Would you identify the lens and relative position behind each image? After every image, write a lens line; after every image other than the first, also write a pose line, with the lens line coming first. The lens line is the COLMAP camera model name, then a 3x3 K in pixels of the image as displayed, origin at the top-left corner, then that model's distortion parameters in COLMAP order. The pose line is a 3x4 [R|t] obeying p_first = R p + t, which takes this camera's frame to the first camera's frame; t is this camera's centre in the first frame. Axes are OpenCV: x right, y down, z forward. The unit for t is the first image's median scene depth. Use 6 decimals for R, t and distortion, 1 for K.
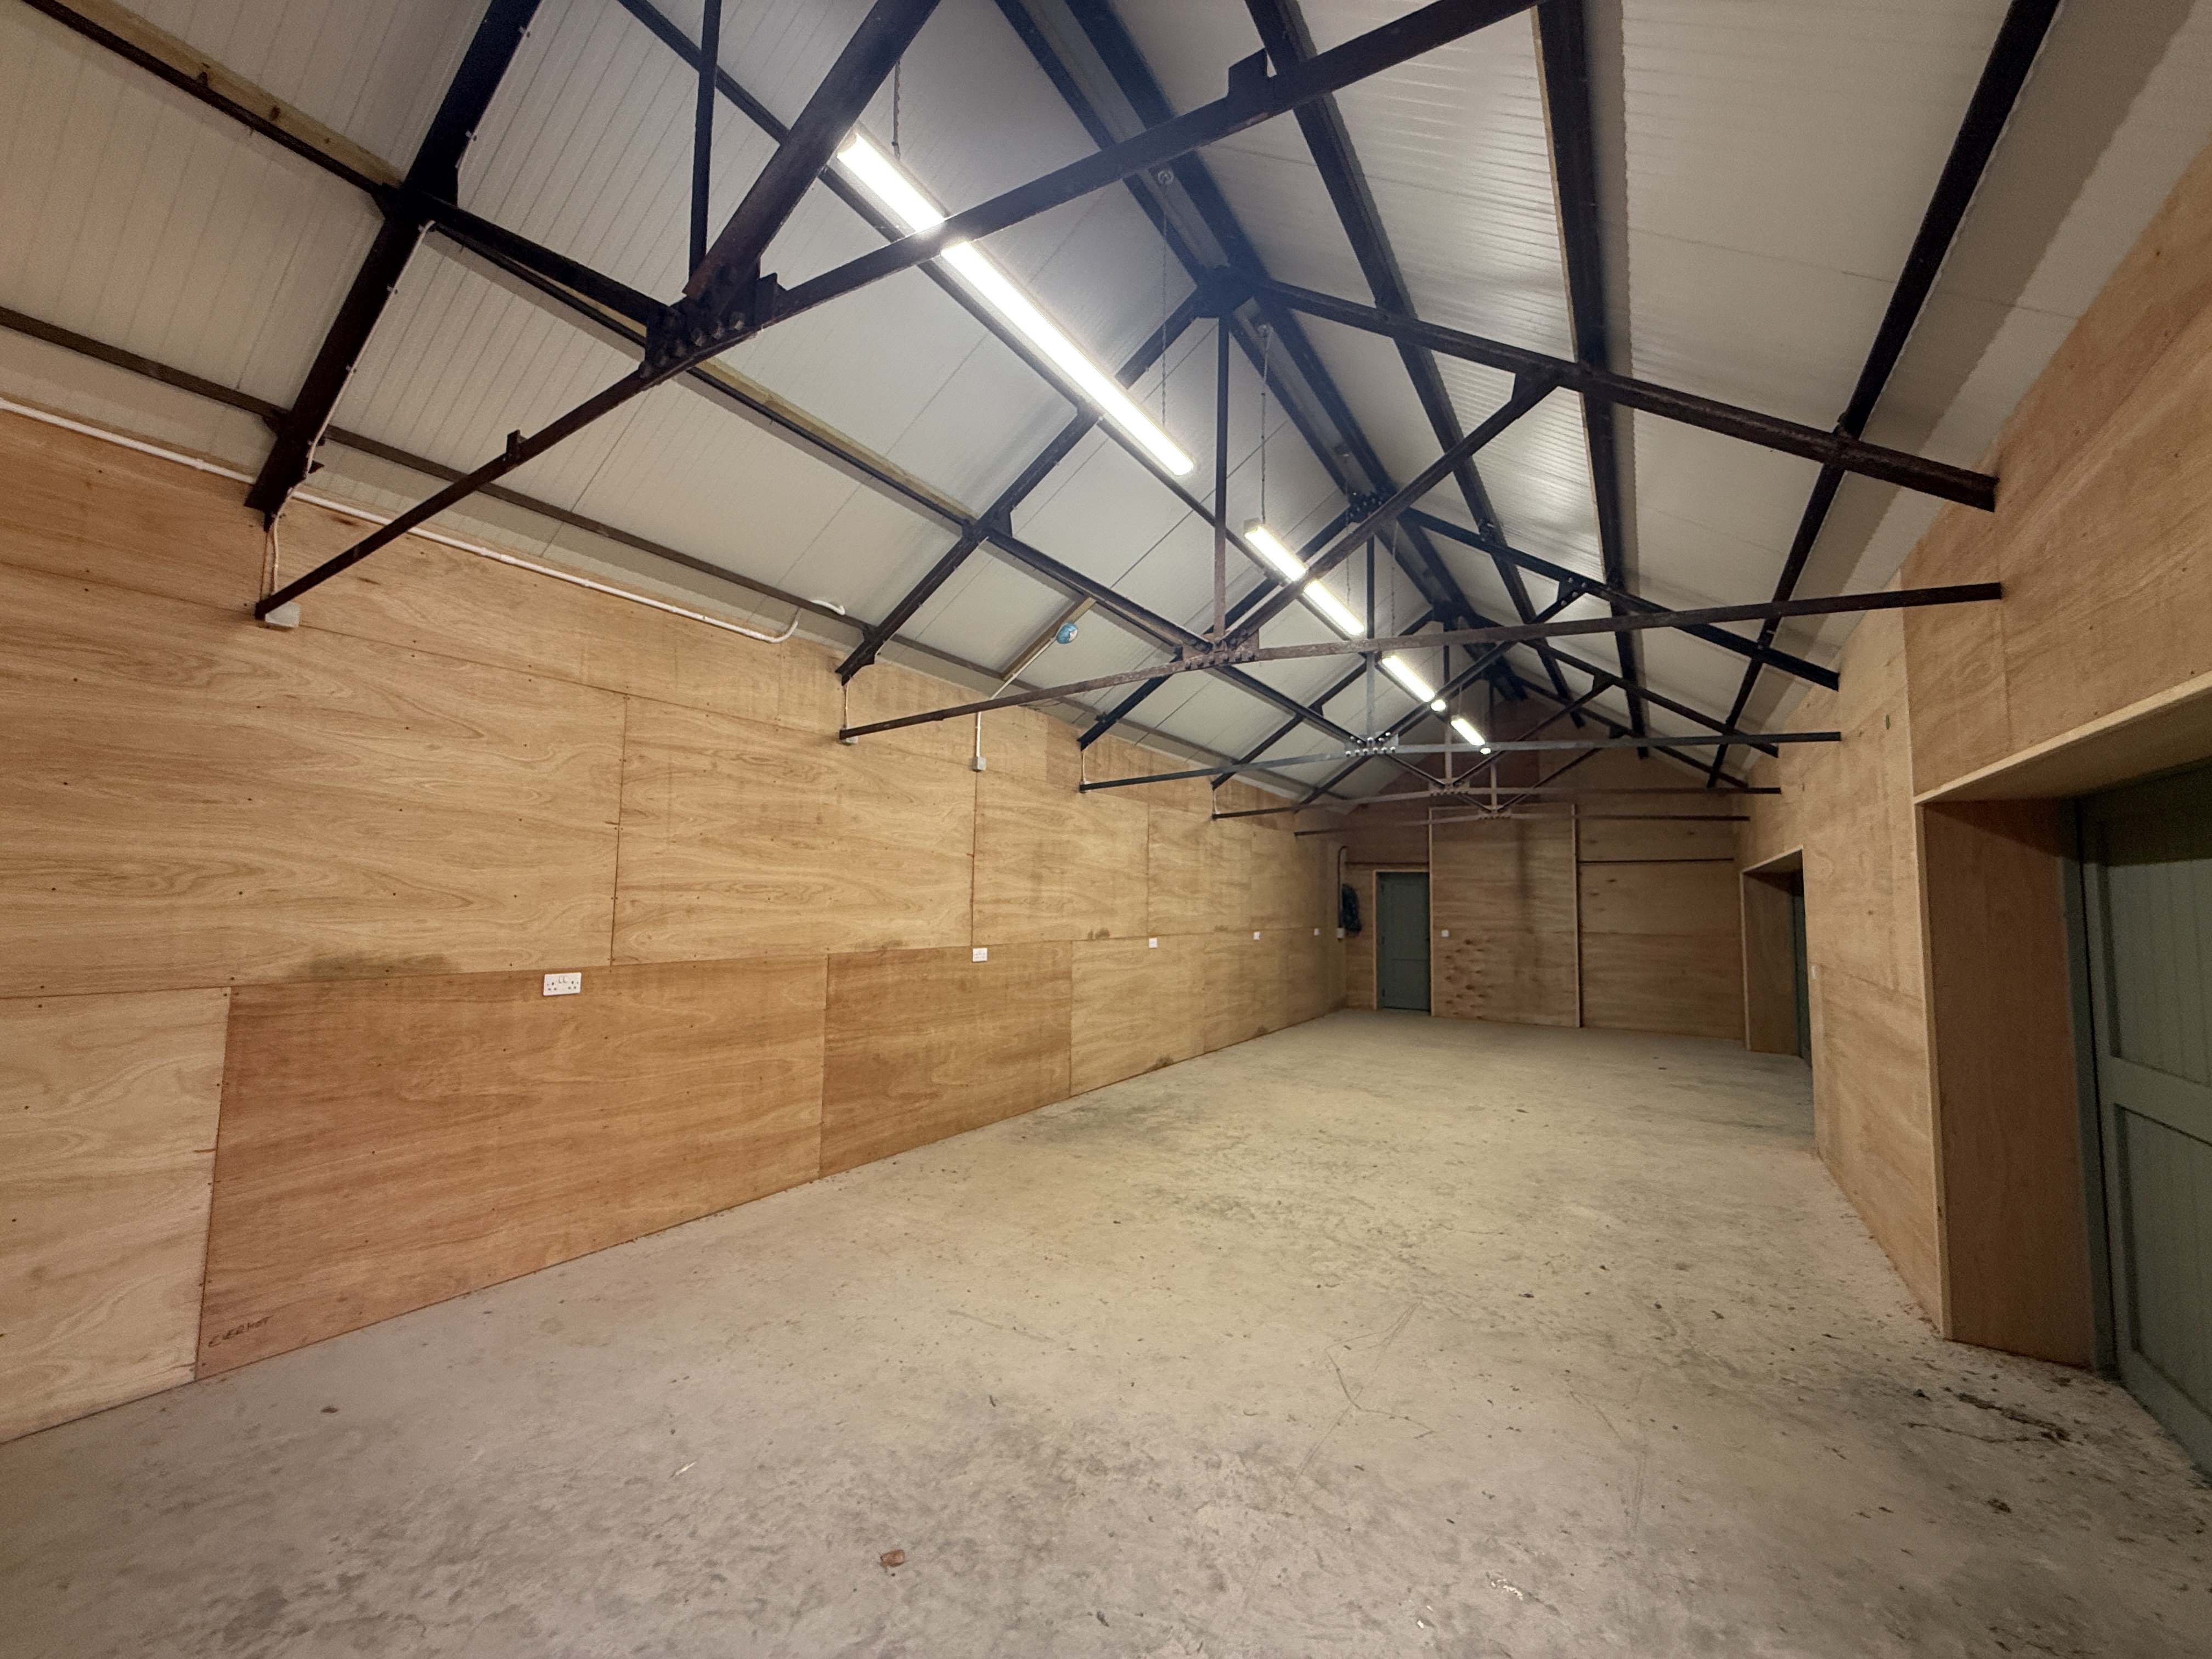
lens RADIAL K [[879.8, 0, 1101.5], [0, 879.8, 831.7], [0, 0, 1]] dist [-0.000388, -0.000346]
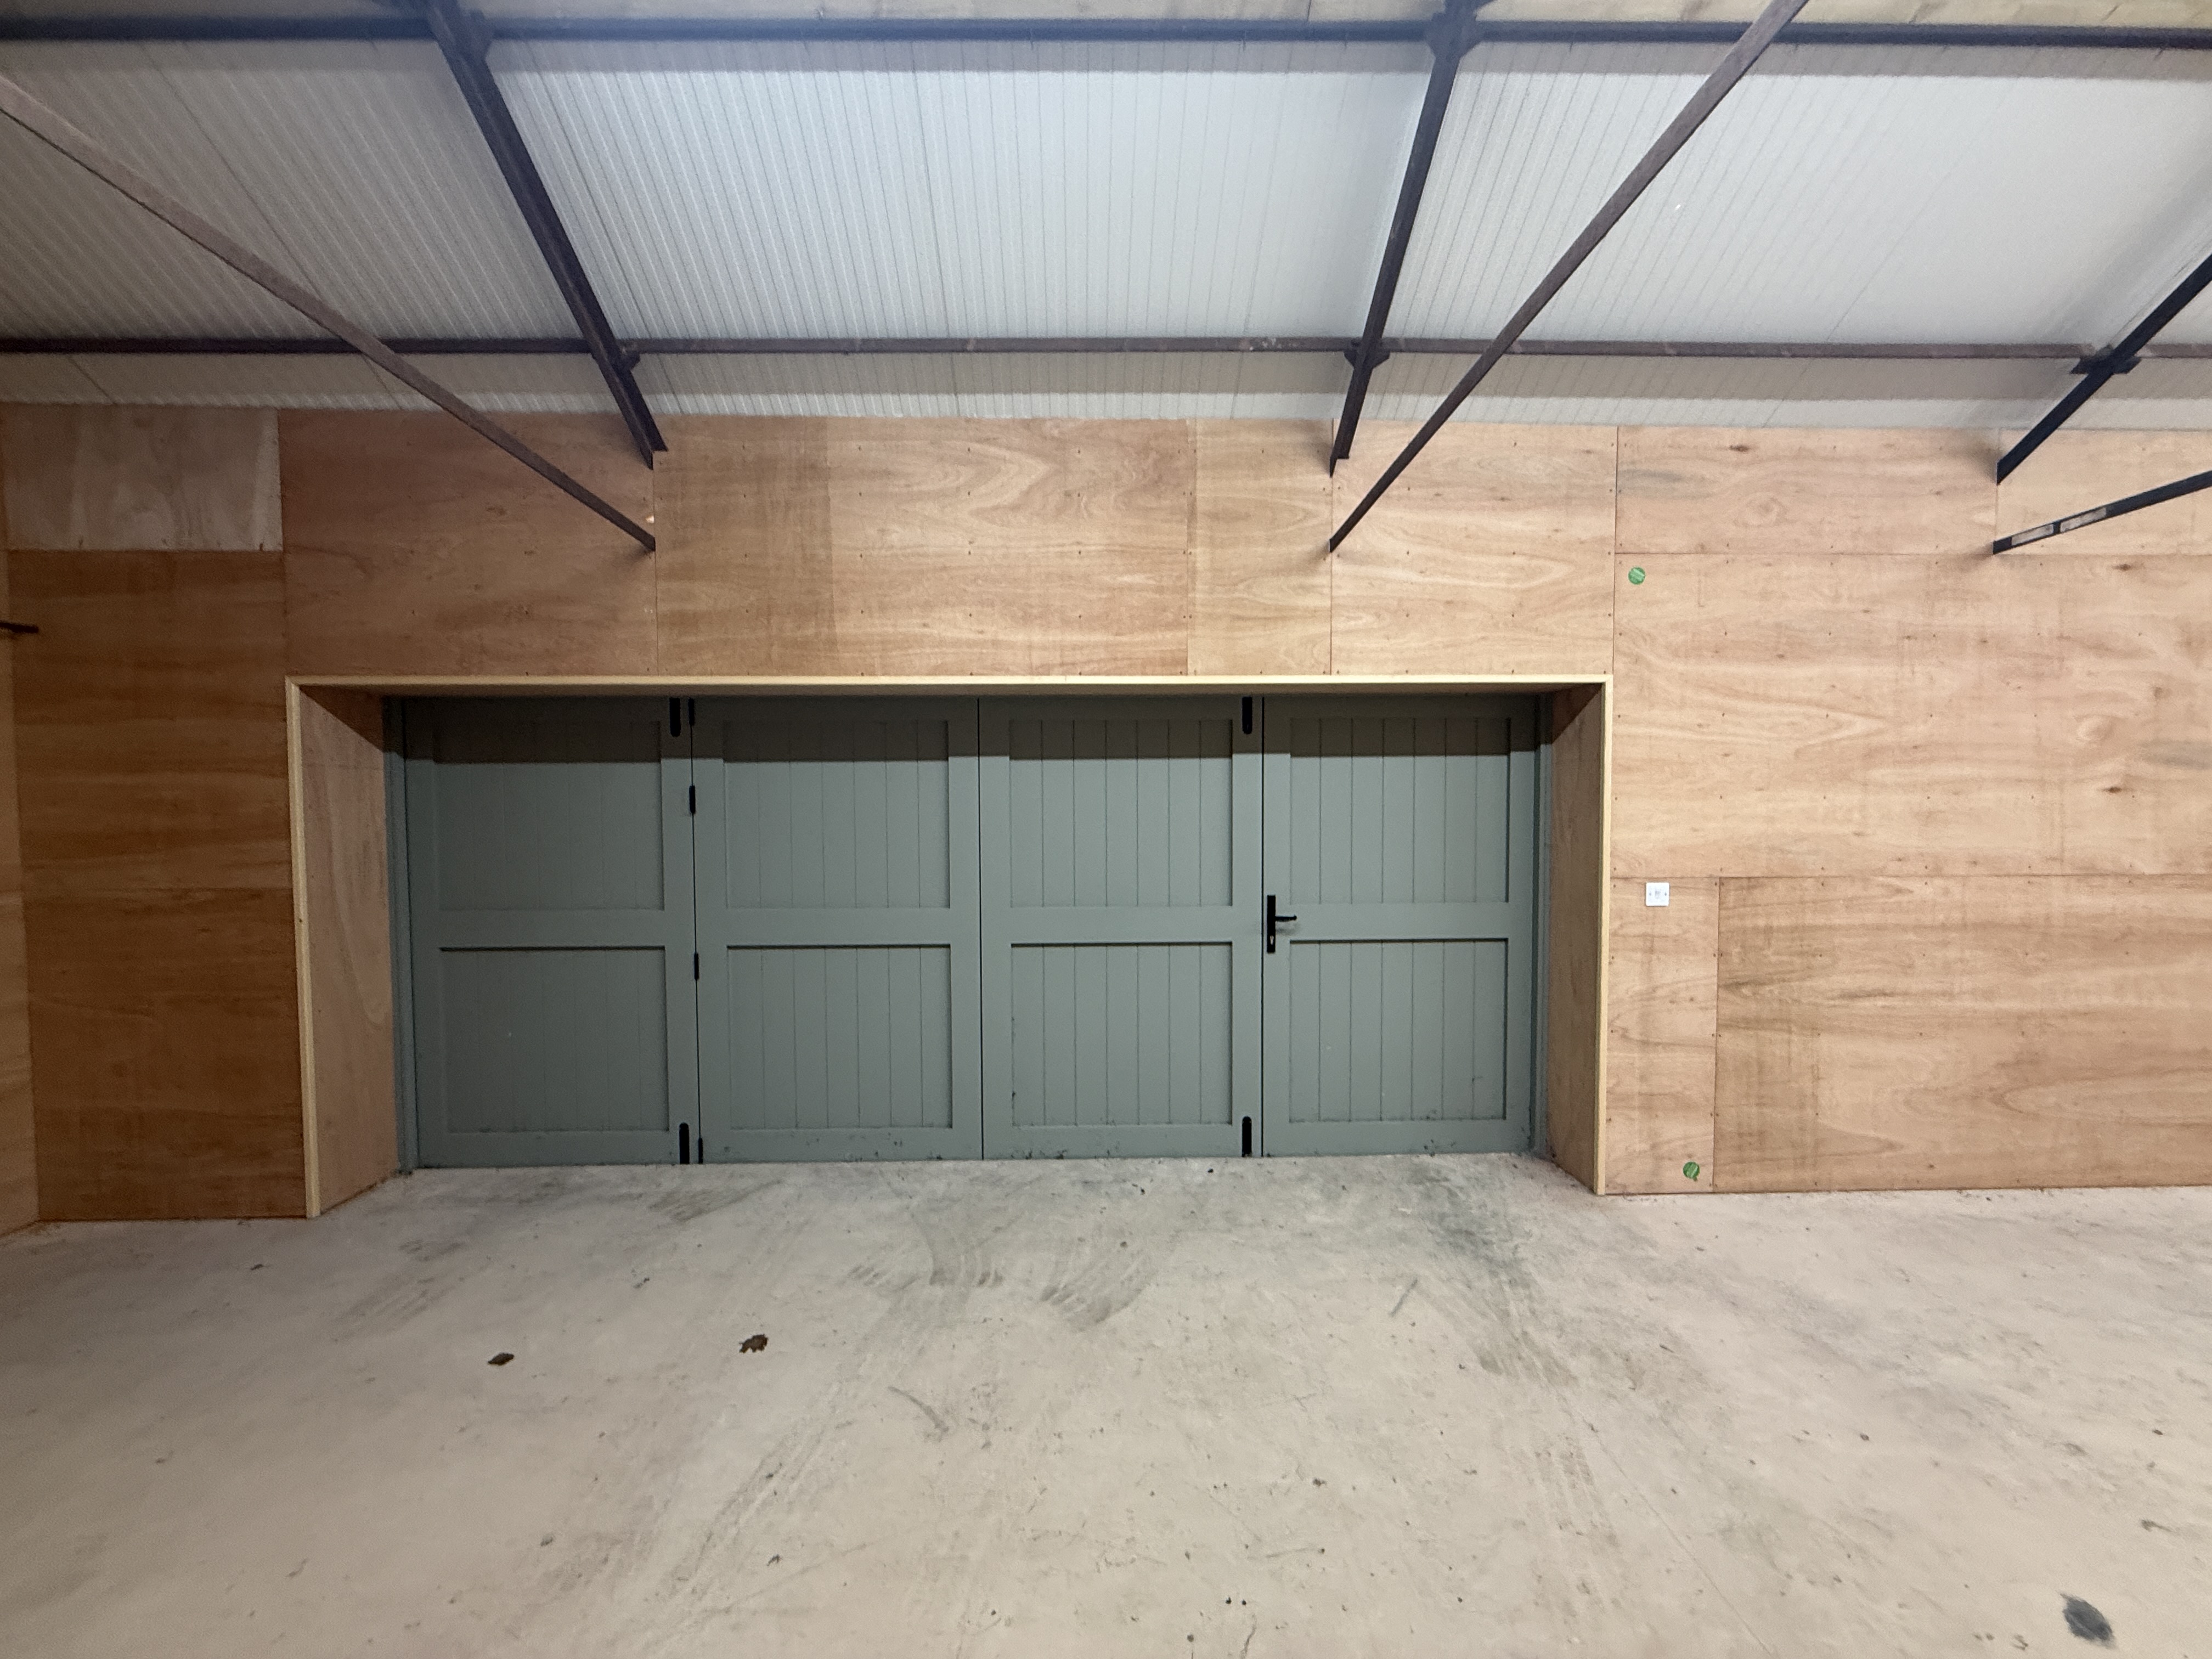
lens RADIAL K [[879.8, 0, 1101.5], [0, 879.8, 831.7], [0, 0, 1]] dist [-0.000388, -0.000346]
pose [[-0.546888, -0.044666, 0.836014, 0.658705], [-0.066543, 0.997736, 0.009776, 0.175838], [-0.834557, -0.050284, -0.548622, 2.073636]]
